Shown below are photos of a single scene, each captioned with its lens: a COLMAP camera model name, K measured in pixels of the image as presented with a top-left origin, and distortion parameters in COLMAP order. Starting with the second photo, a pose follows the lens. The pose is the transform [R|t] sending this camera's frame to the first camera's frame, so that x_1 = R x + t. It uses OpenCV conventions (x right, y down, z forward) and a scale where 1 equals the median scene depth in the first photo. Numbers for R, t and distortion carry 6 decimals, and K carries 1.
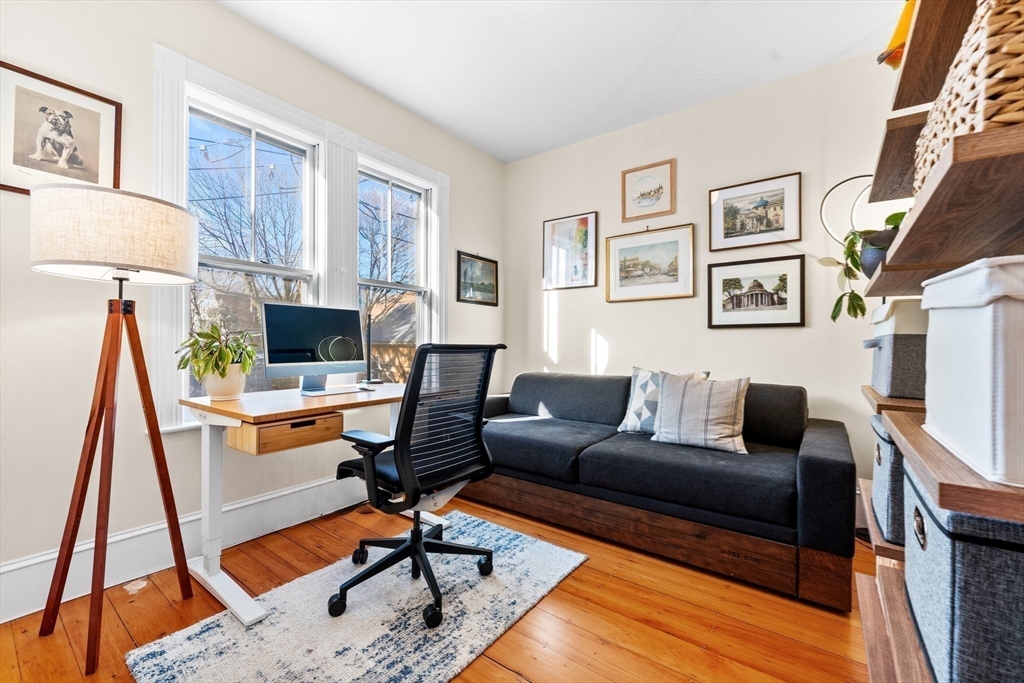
lens RADIAL K [[416.3, 0, 515.2], [0, 416.3, 348.0], [0, 0, 1]] dist [-0.008908, 0.000063]
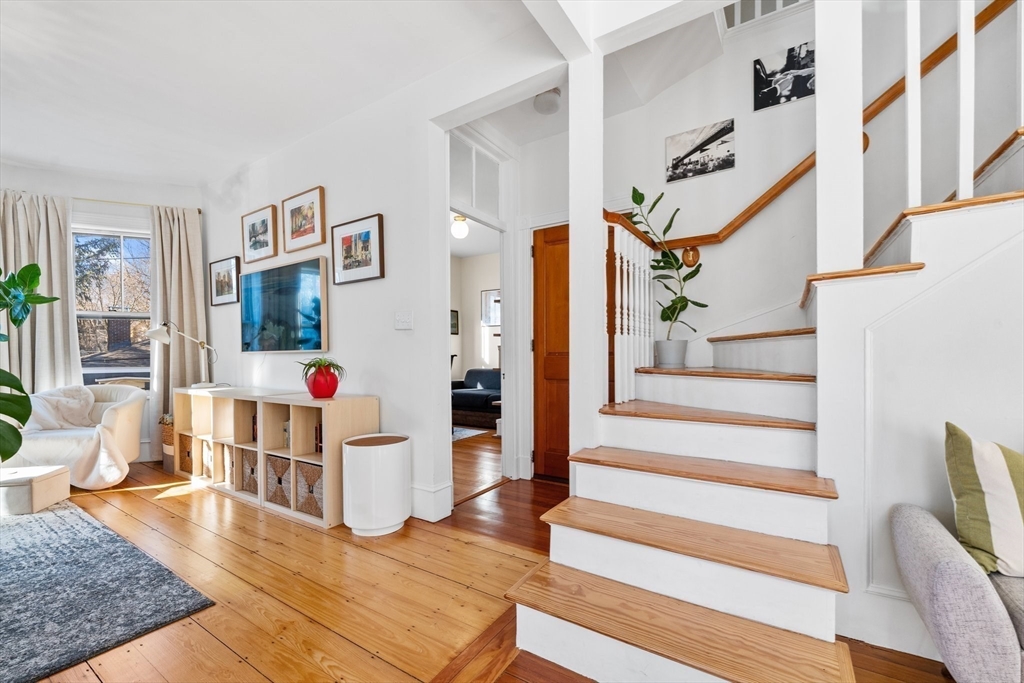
lens RADIAL K [[423.5, 0, 510.6], [0, 423.5, 360.8], [0, 0, 1]] dist [0.002038, 0.000180]
pose [[0.998016, -0.006090, 0.062662, 0.094813], [0.005548, 0.999946, 0.008831, 0.003808], [-0.062712, -0.008466, 0.997996, -1.201922]]
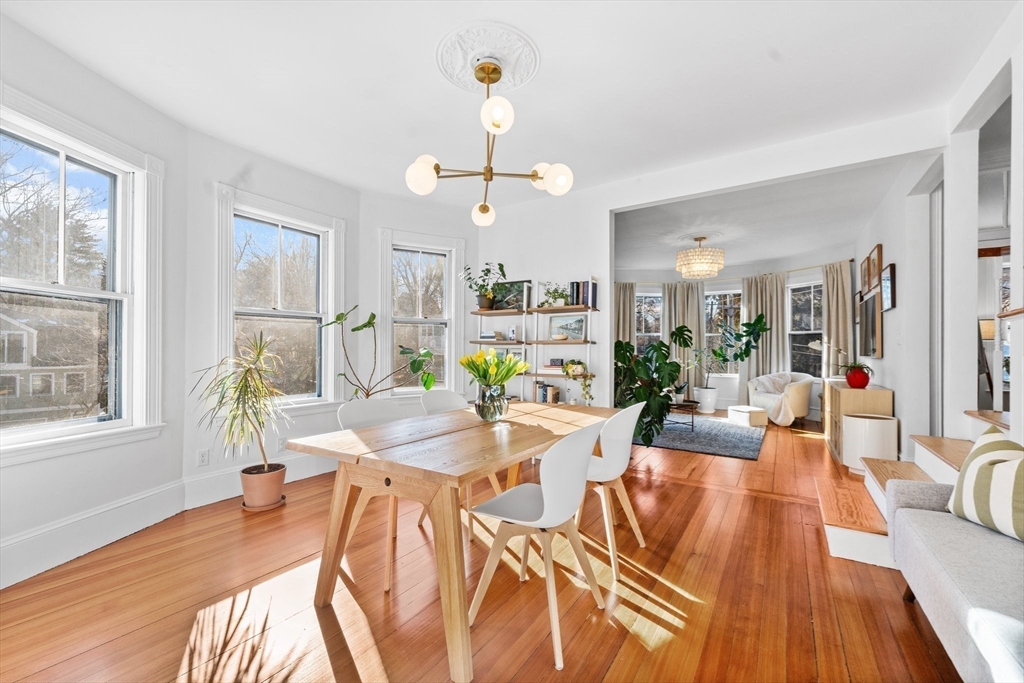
lens RADIAL K [[416.3, 0, 515.2], [0, 416.3, 348.0], [0, 0, 1]] dist [-0.008908, 0.000063]
pose [[0.072283, -0.005230, -0.997370, 1.131293], [-0.007681, 0.999954, -0.005800, -0.030234], [0.997355, 0.008080, 0.072239, -1.552706]]
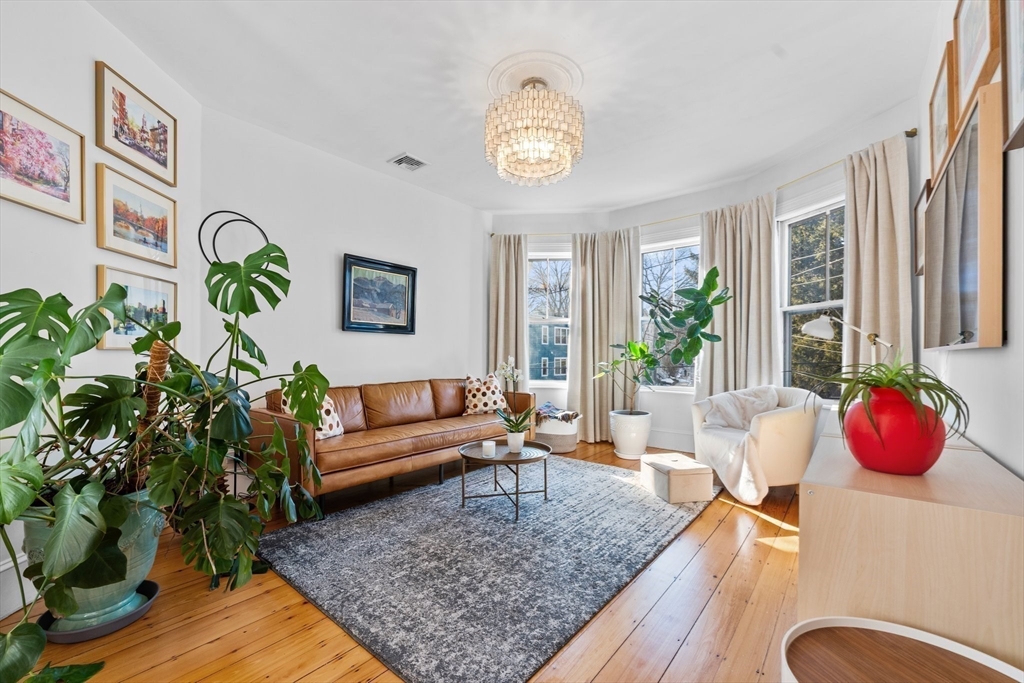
lens RADIAL K [[420.5, 0, 510.7], [0, 420.5, 346.4], [0, 0, 1]] dist [0.003254, 0.000152]
pose [[-0.045592, -0.017928, -0.998799, 0.106465], [-0.007749, 0.999815, -0.017592, -0.003637], [0.998930, 0.006938, -0.045723, -0.517107]]
